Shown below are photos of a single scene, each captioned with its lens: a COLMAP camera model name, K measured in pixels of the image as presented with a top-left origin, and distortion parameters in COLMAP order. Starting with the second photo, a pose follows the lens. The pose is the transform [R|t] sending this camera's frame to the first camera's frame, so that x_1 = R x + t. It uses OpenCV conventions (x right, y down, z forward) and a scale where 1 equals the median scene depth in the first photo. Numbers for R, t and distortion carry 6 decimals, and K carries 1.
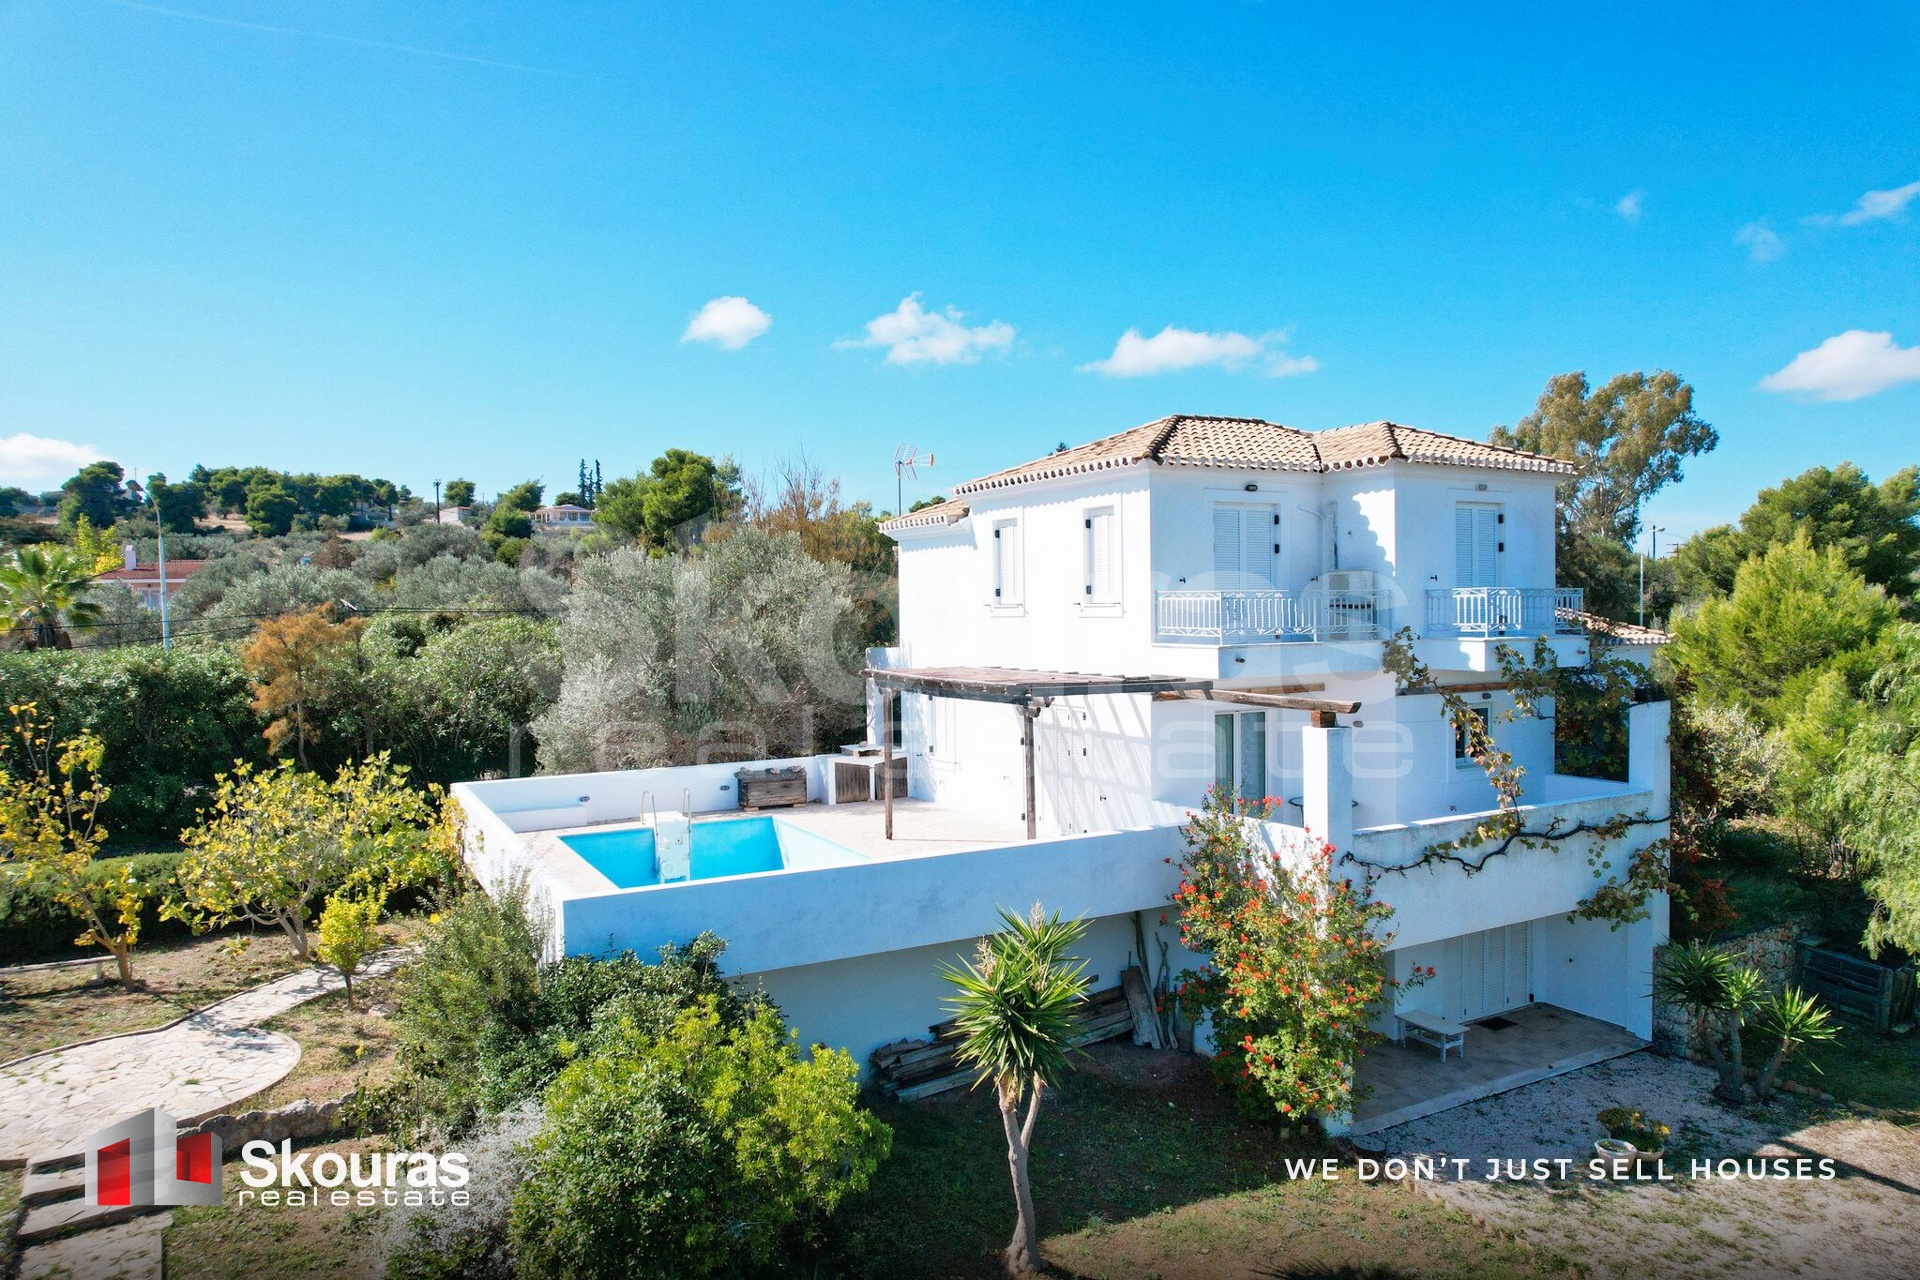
lens RADIAL K [[1232.4, 0, 960.0], [0, 1232.4, 640.0], [0, 0, 1]] dist [-0.084653, 0.081834]
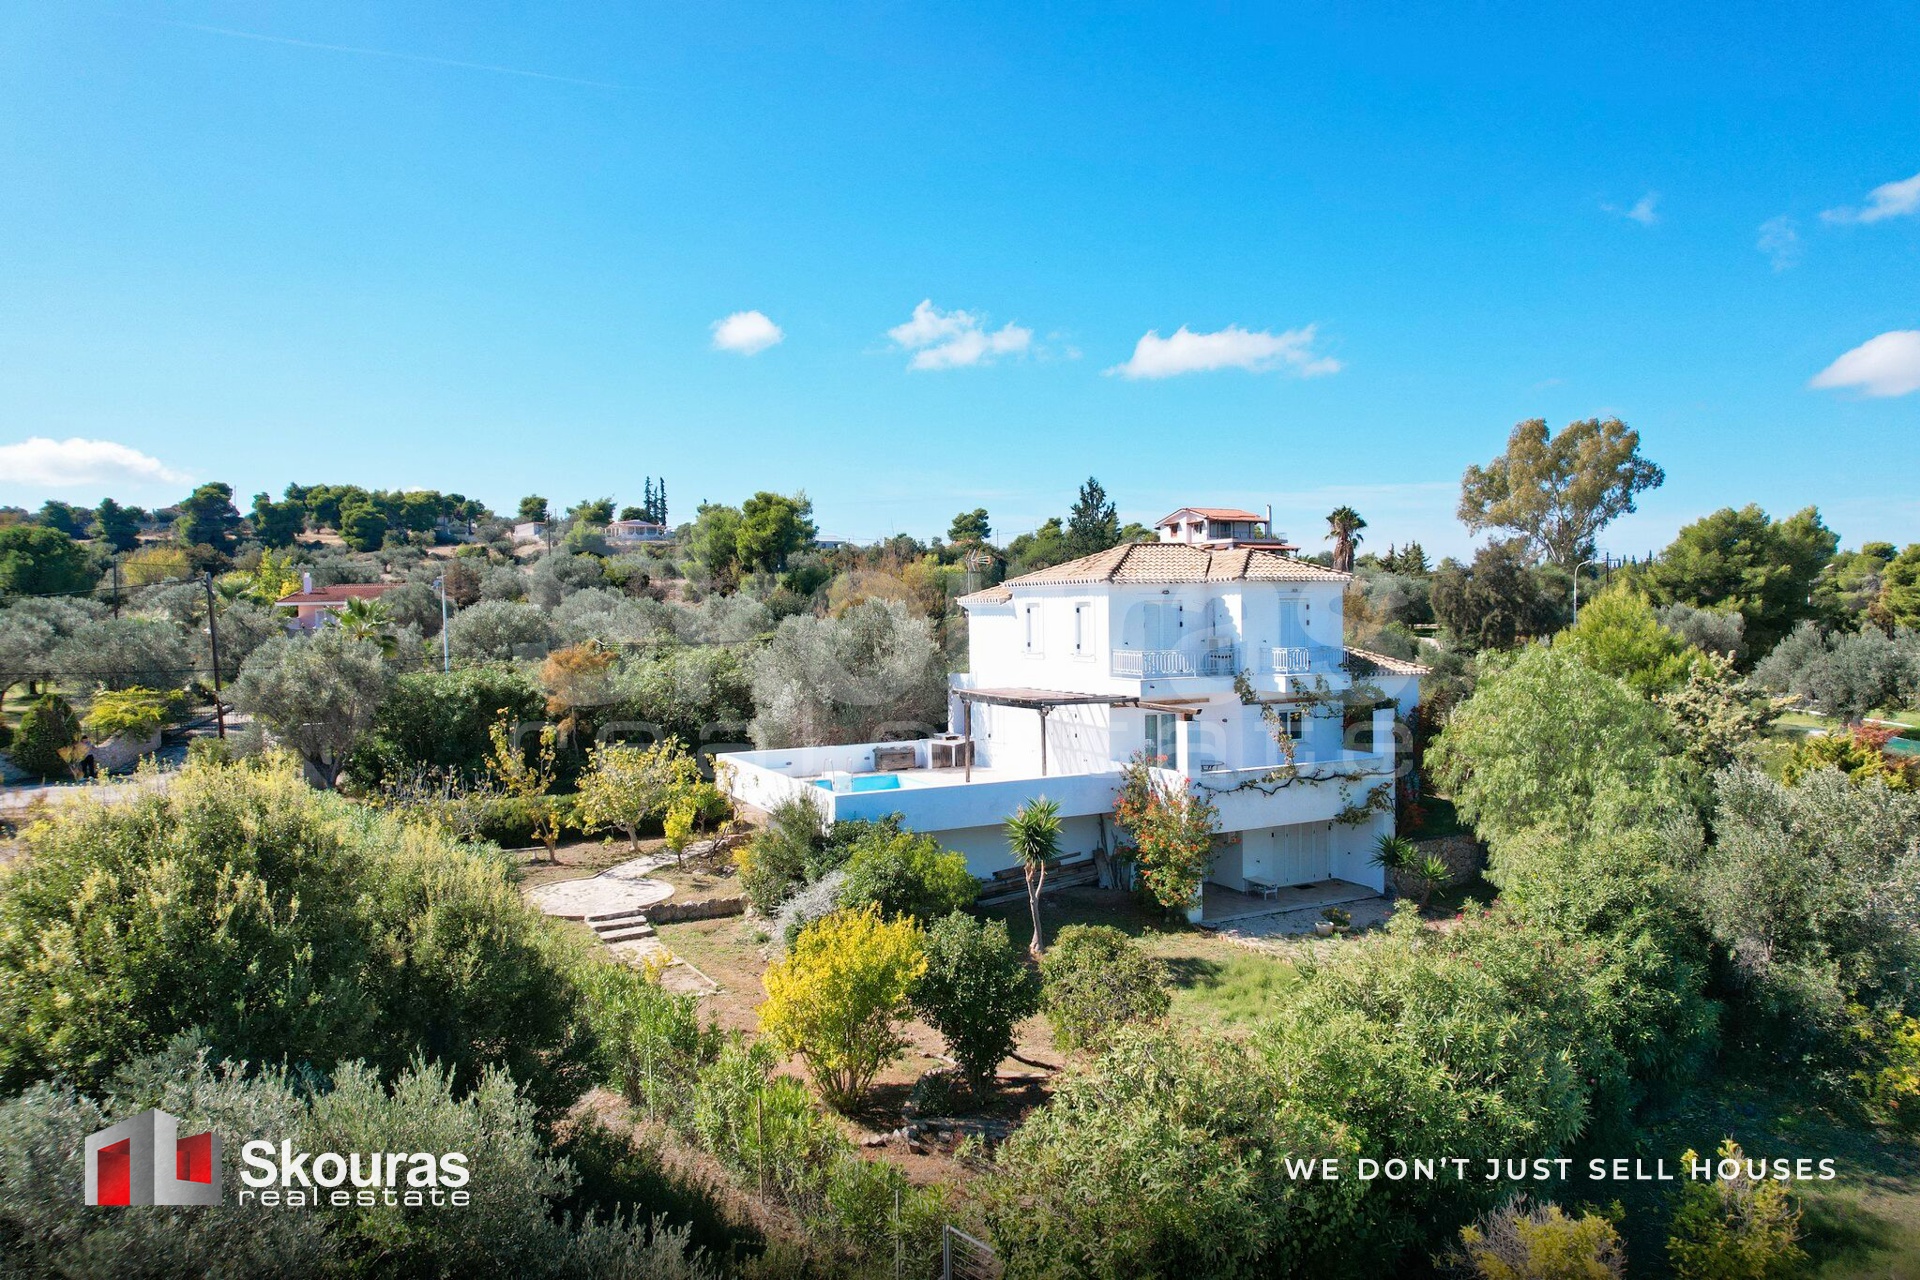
lens RADIAL K [[1232.2, 0, 960.0], [0, 1232.2, 640.0], [0, 0, 1]] dist [-0.047267, 0.000240]
pose [[0.999464, -0.000043, -0.032725, -0.010609], [0.000001, 0.999999, -0.001297, -0.047002], [0.032725, 0.001296, 0.999464, -0.810645]]
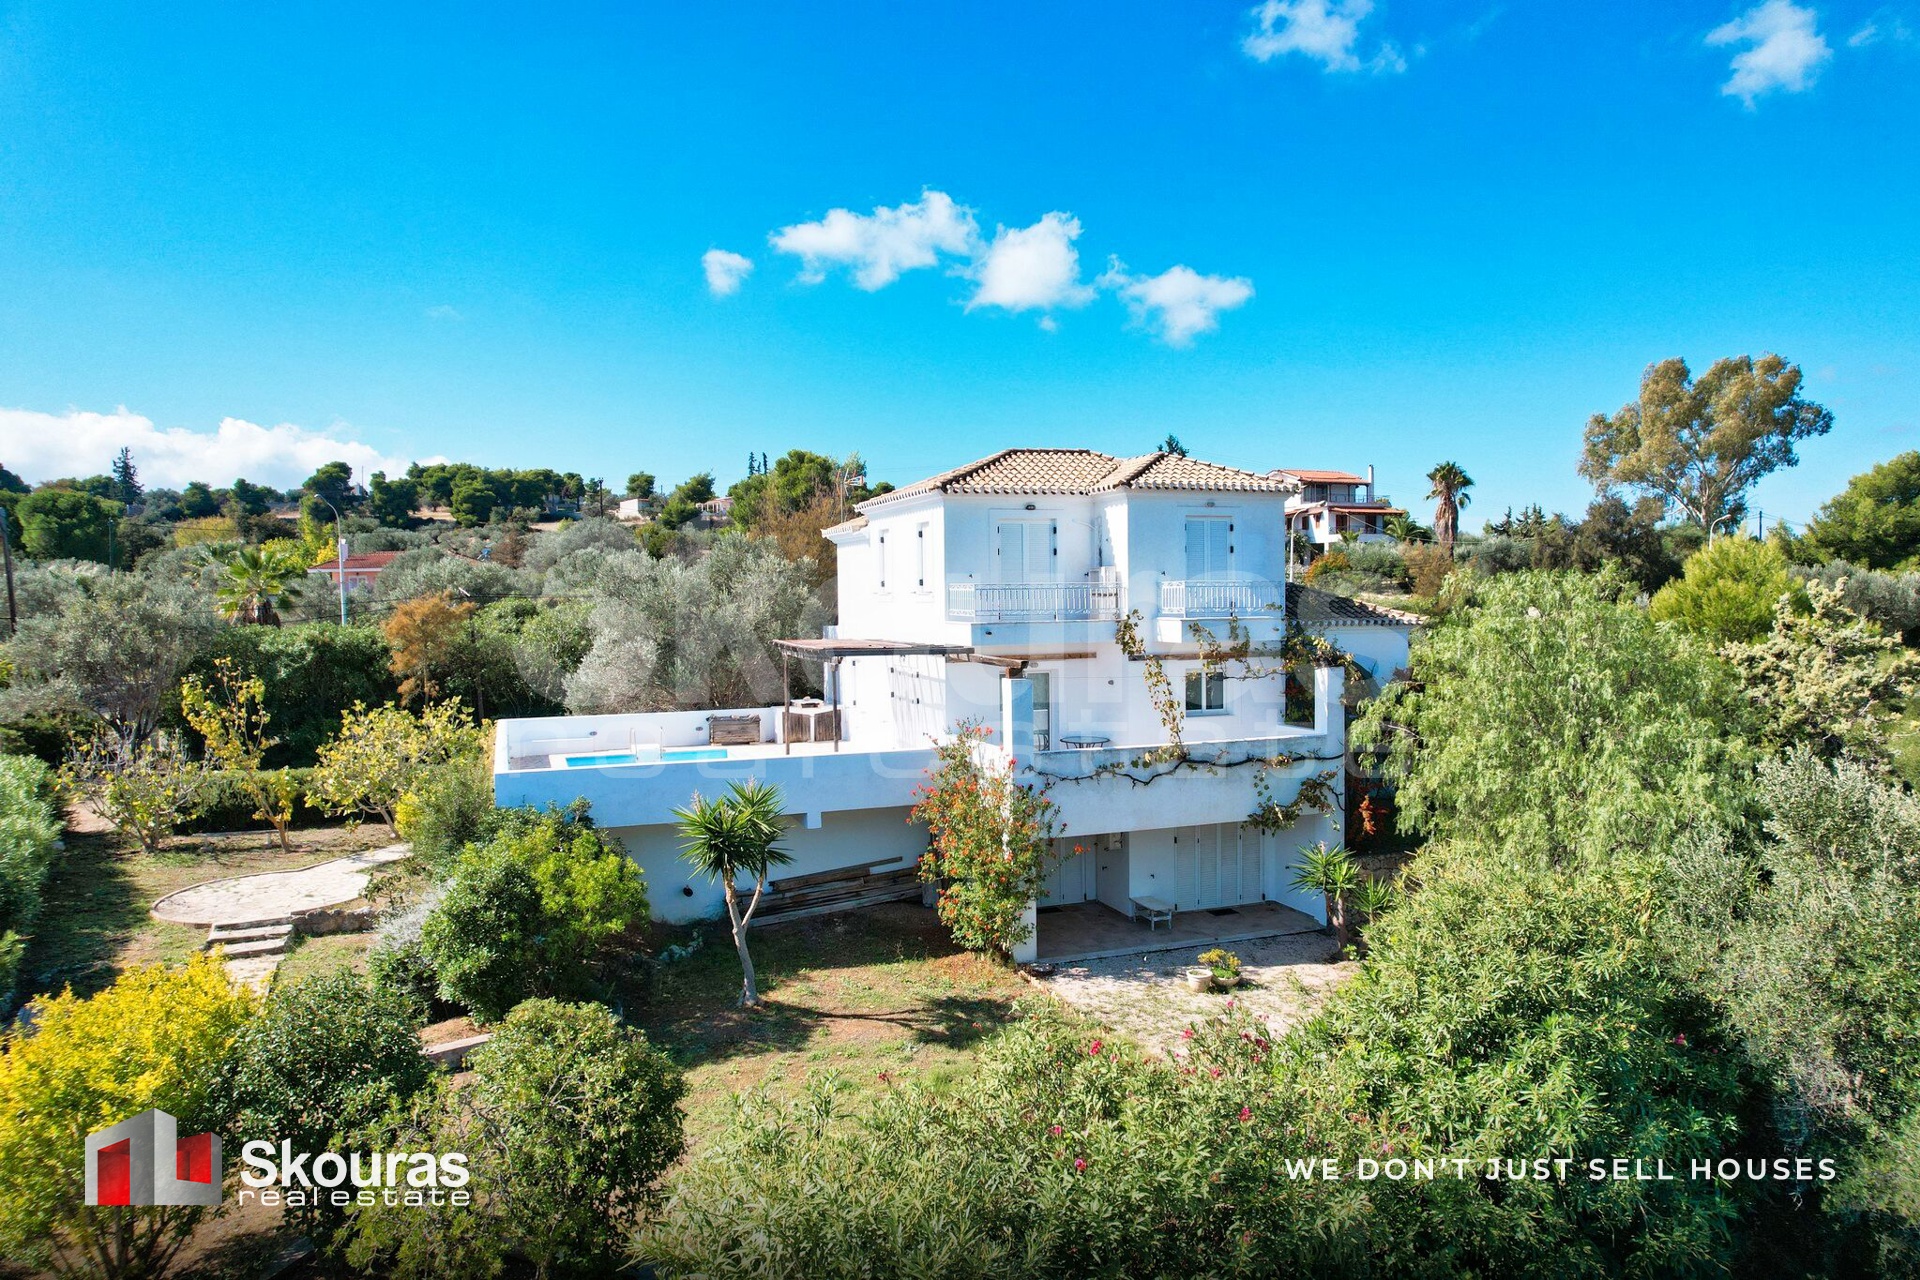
lens RADIAL K [[1232.4, 0, 960.0], [0, 1232.4, 640.0], [0, 0, 1]] dist [-0.084653, 0.081834]
pose [[0.989154, 0.006385, -0.146740, 0.340244], [-0.004561, 0.999908, 0.012761, 0.005416], [0.146808, -0.011953, 0.989093, -0.340331]]
